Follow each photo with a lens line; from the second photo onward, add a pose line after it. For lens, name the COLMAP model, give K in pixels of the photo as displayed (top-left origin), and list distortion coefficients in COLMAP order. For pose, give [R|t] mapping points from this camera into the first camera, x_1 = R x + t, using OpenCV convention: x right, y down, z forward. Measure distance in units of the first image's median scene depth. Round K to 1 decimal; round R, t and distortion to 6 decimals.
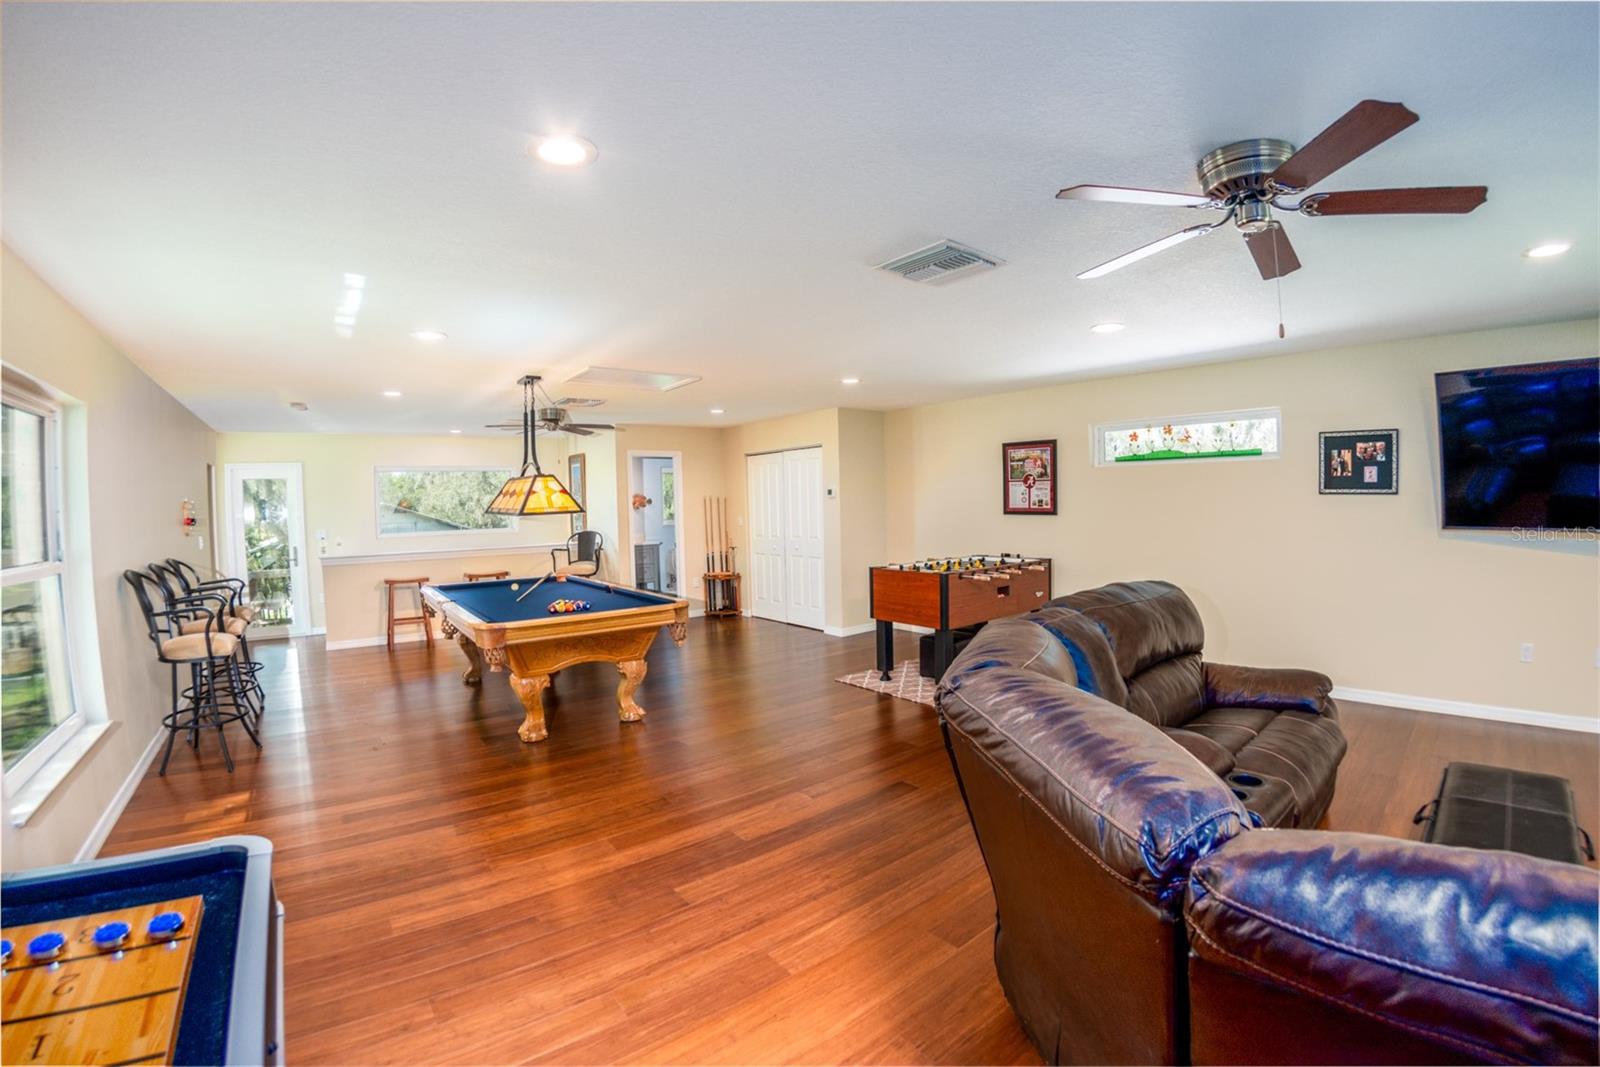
lens RADIAL K [[708.6, 0, 800.0], [0, 708.6, 533.5], [0, 0, 1]] dist [-0.161522, 0.027005]
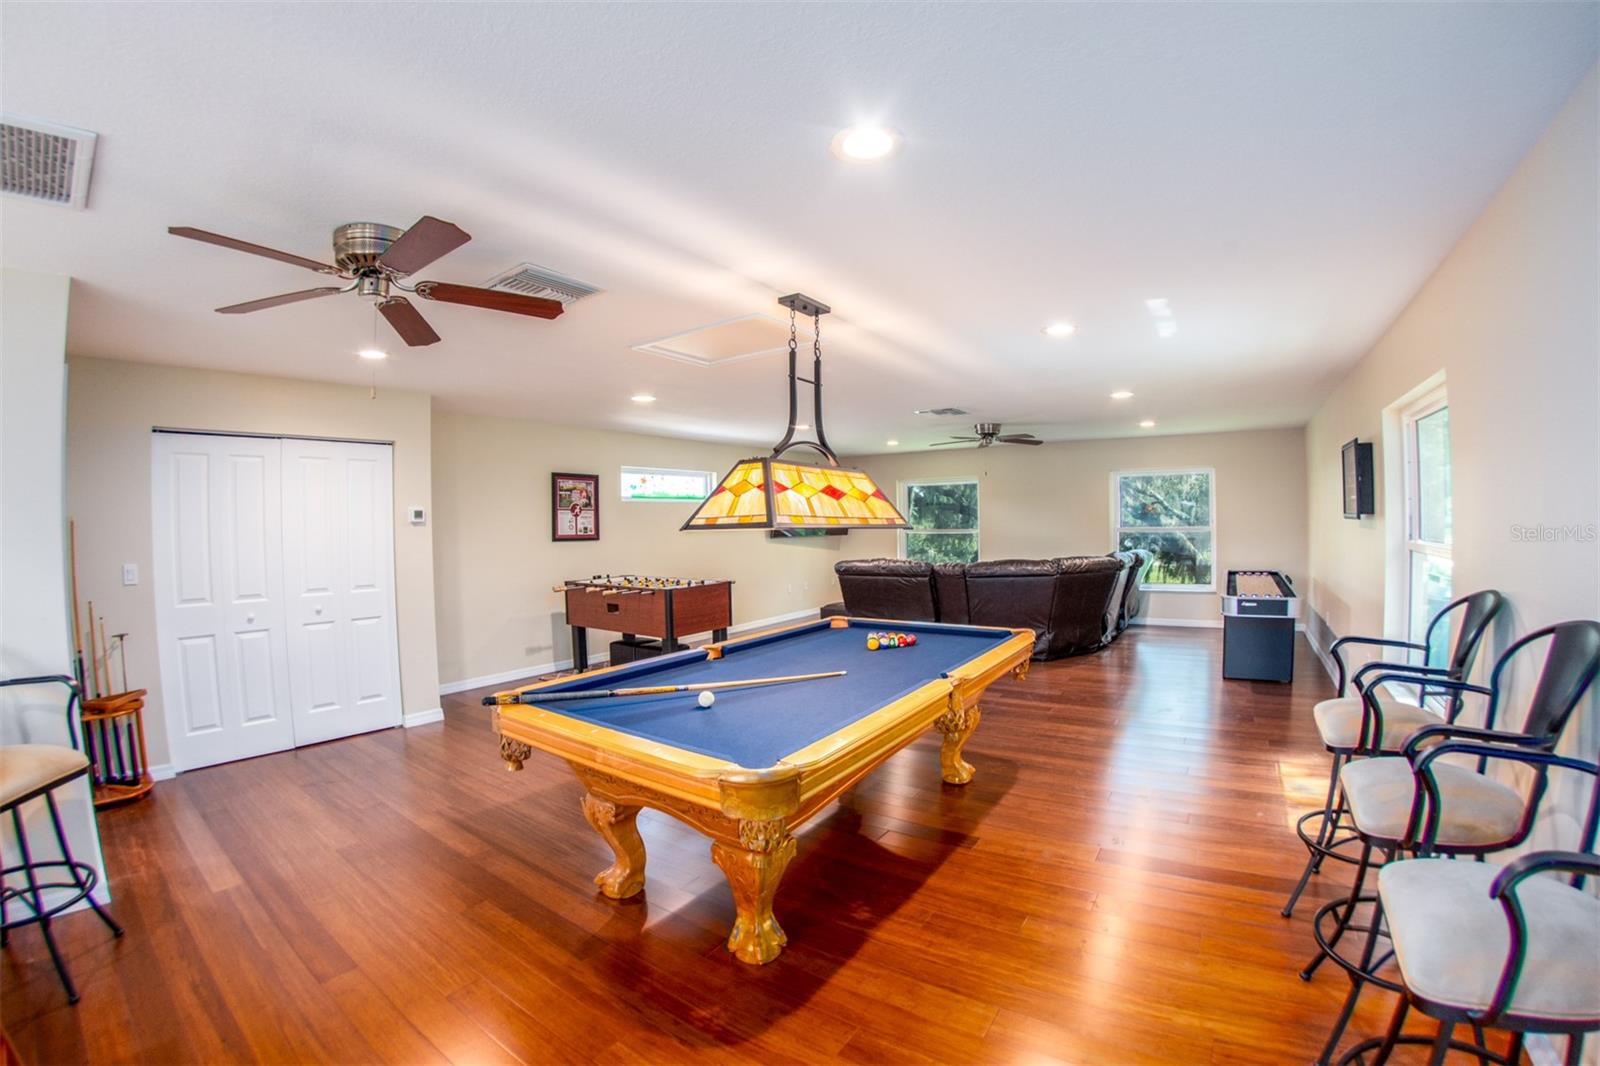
lens RADIAL K [[708.6, 0, 800.0], [0, 708.6, 533.0], [0, 0, 1]] dist [-0.161522, 0.027005]
pose [[-0.312584, 0.016056, 0.949755, -0.819569], [0.071678, 0.997405, 0.006729, -0.022052], [-0.947182, 0.070180, -0.312923, 1.018562]]
